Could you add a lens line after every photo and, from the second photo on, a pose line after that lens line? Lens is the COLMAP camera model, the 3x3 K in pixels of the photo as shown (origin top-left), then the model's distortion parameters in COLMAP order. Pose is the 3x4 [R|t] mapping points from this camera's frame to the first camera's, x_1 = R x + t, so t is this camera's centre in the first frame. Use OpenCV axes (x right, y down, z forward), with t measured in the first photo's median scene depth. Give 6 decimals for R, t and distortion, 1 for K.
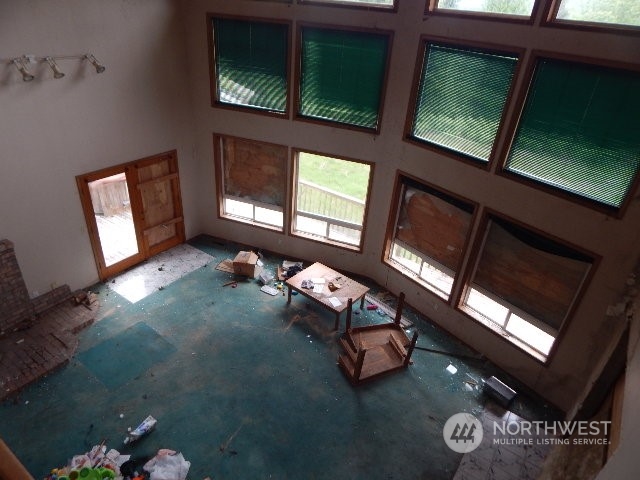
lens RADIAL K [[419.9, 0, 321.3], [0, 419.9, 238.8], [0, 0, 1]] dist [0.004083, 0.000812]
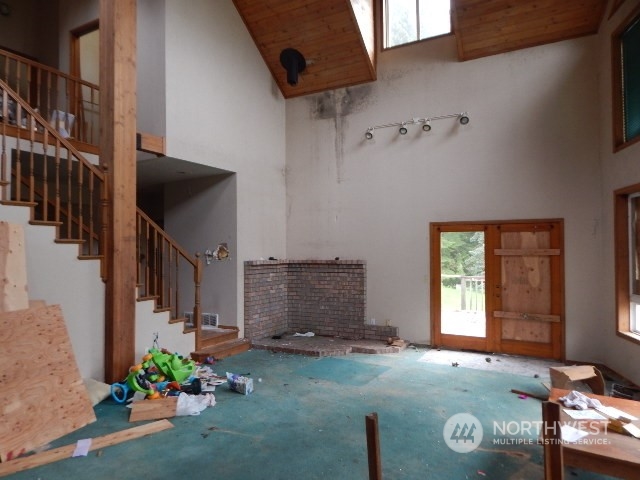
lens RADIAL K [[419.9, 0, 321.3], [0, 419.9, 238.8], [0, 0, 1]] dist [0.004083, 0.000812]
pose [[0.105478, -0.101661, -0.989212, 0.360981], [-0.494368, 0.857763, -0.140866, 0.143864], [0.862830, 0.503893, 0.040217, 0.626387]]
